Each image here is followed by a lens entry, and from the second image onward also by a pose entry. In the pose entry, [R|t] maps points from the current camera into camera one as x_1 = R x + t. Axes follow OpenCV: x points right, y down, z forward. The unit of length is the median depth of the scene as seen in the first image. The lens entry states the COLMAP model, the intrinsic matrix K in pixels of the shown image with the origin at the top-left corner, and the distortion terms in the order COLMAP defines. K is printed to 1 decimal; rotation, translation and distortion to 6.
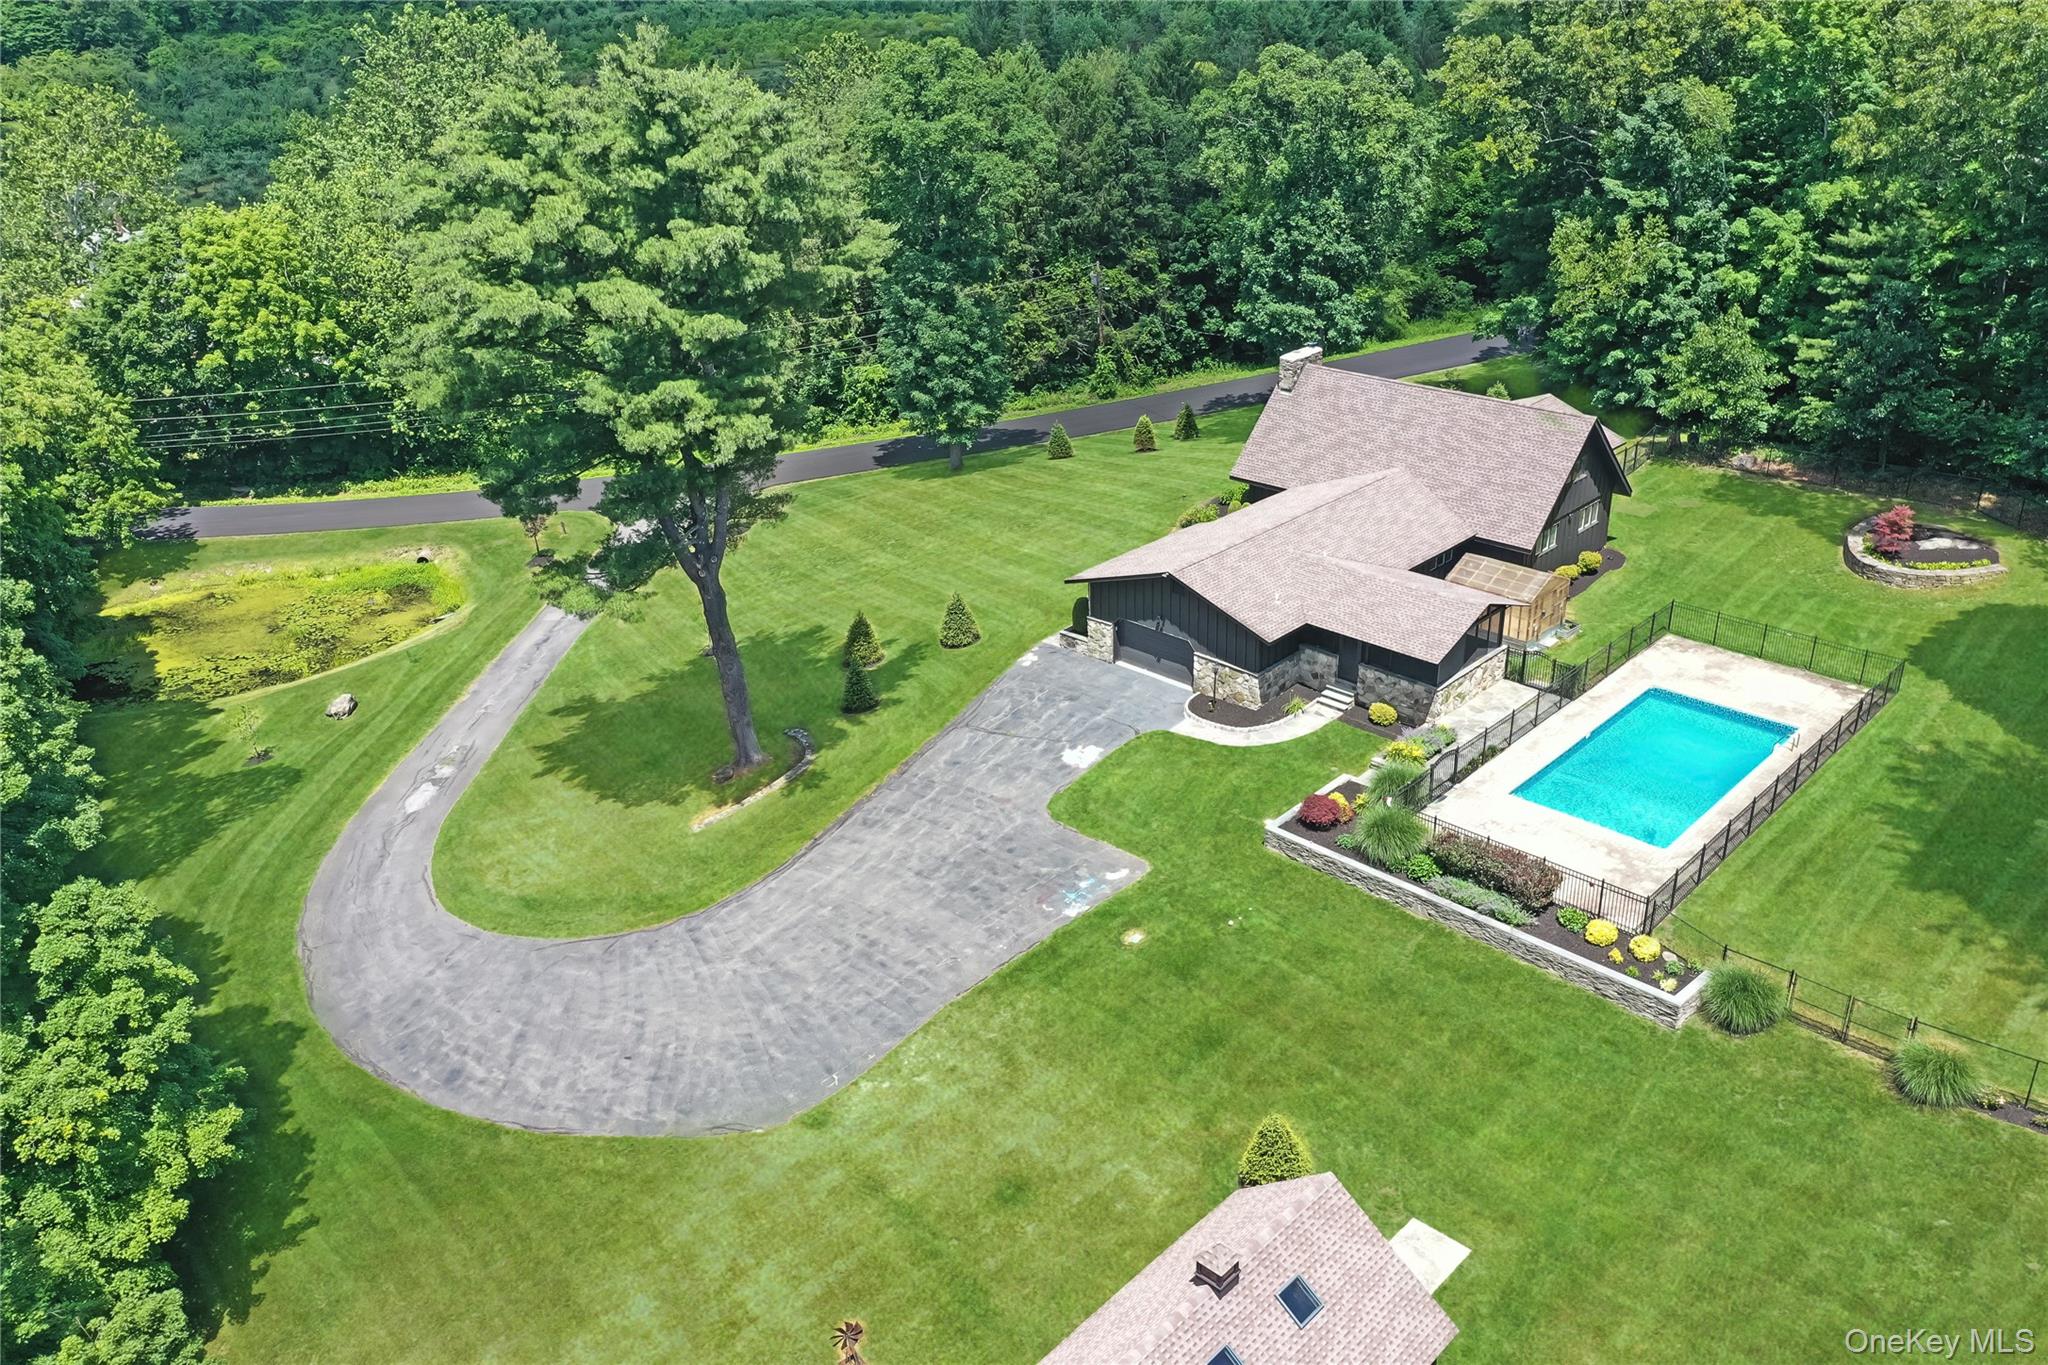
lens RADIAL K [[1618.1, 0, 1022.0], [0, 1618.1, 685.8], [0, 0, 1]] dist [0.008241, -0.005010]
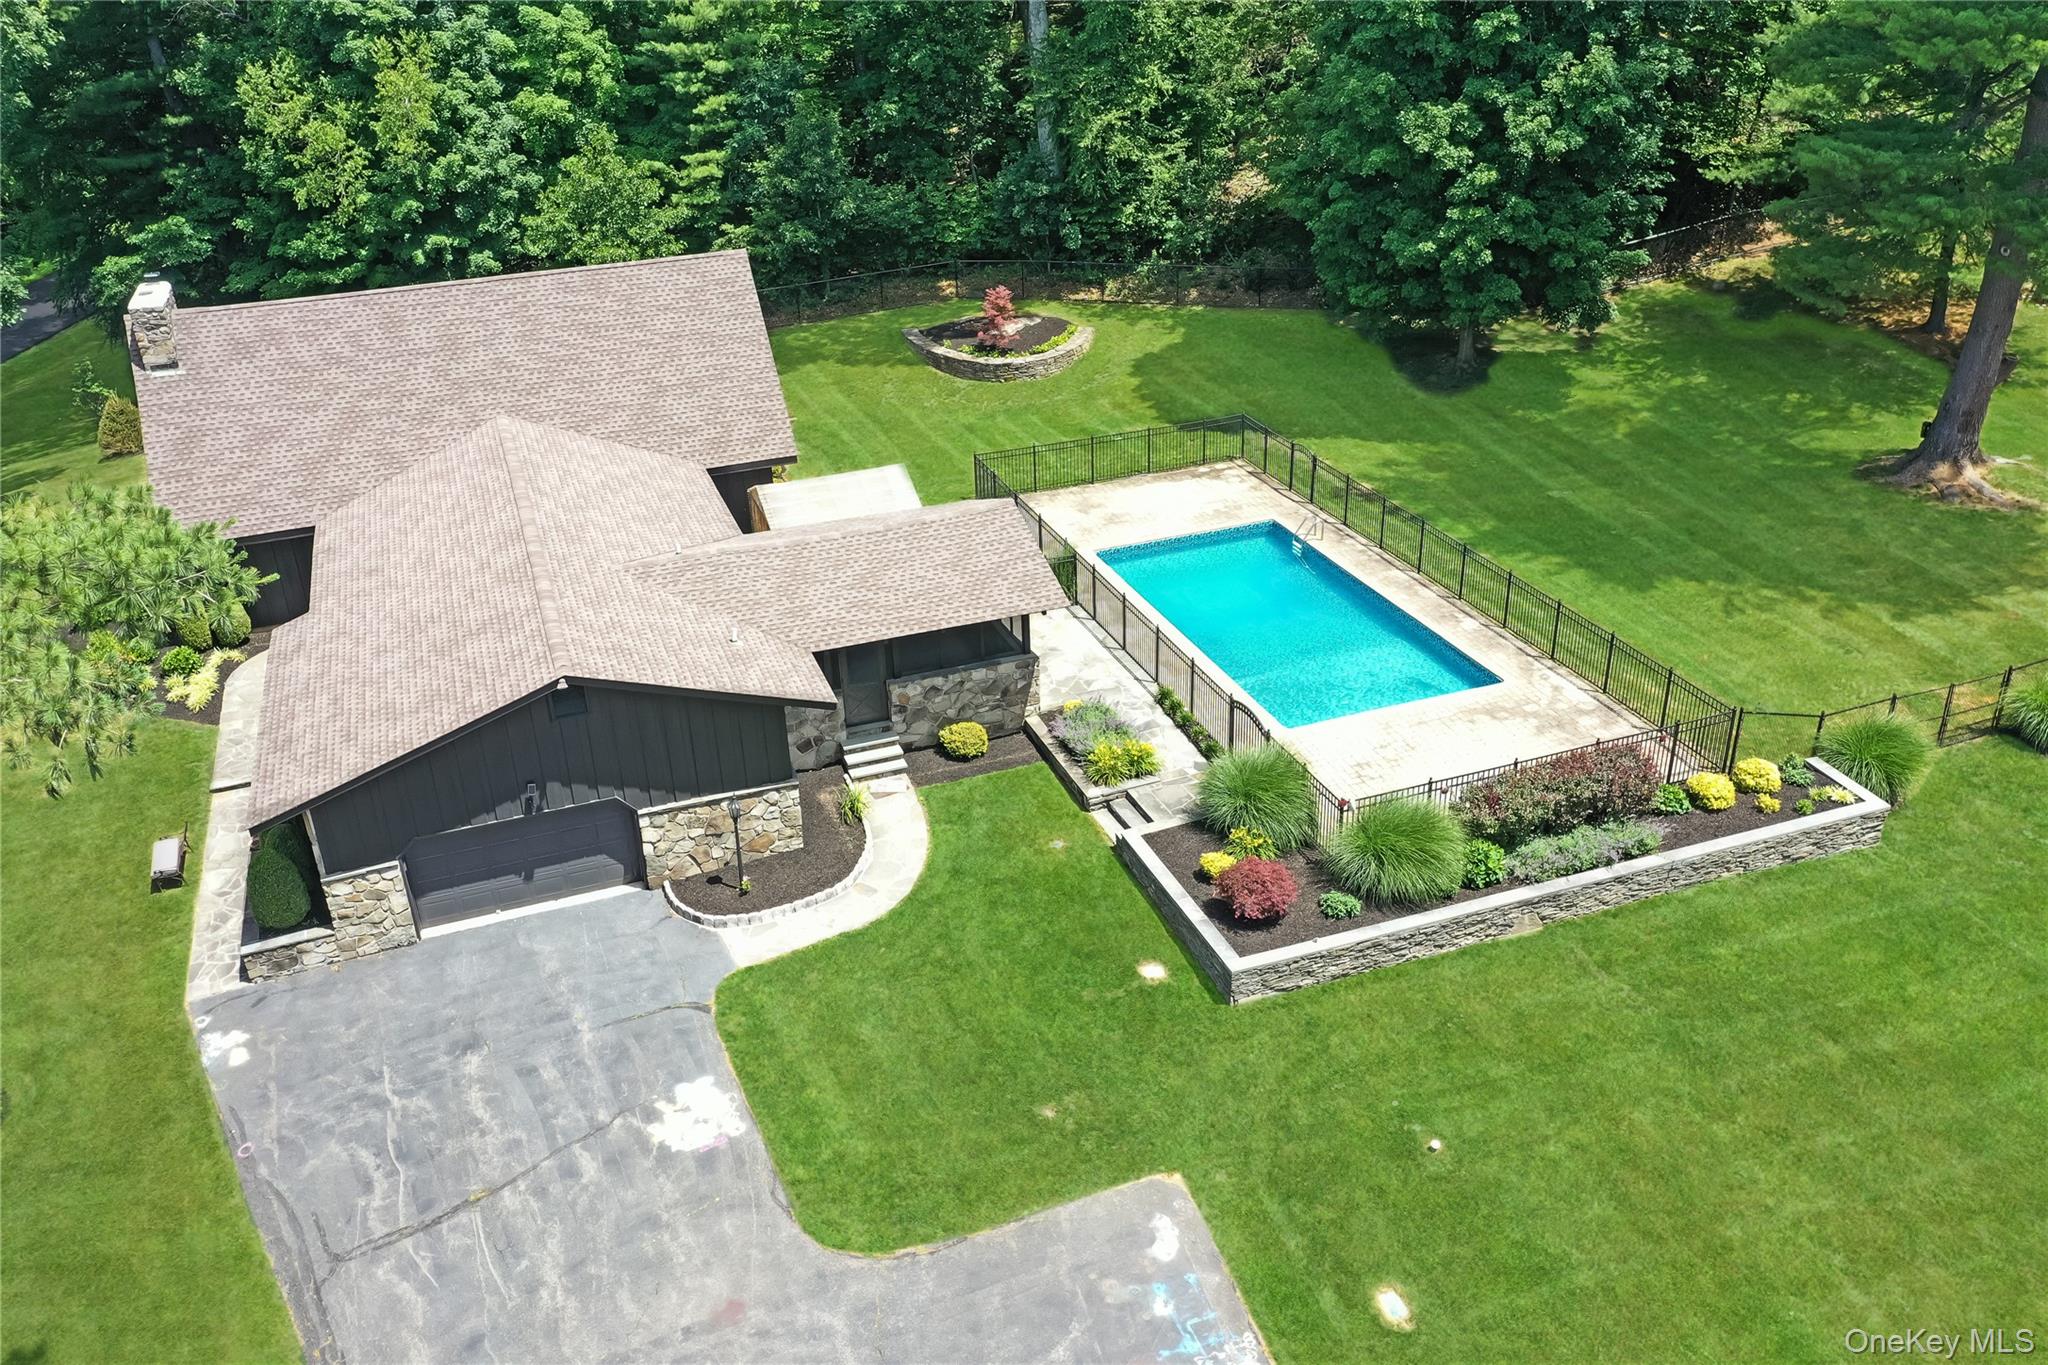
lens RADIAL K [[1618.1, 0, 1025.0], [0, 1618.1, 672.2], [0, 0, 1]] dist [0.008241, -0.005010]
pose [[0.430892, -0.388553, 0.814469, -0.214404], [0.409905, 0.888344, 0.206937, -0.107334], [-0.803934, 0.244688, 0.542050, 0.620694]]
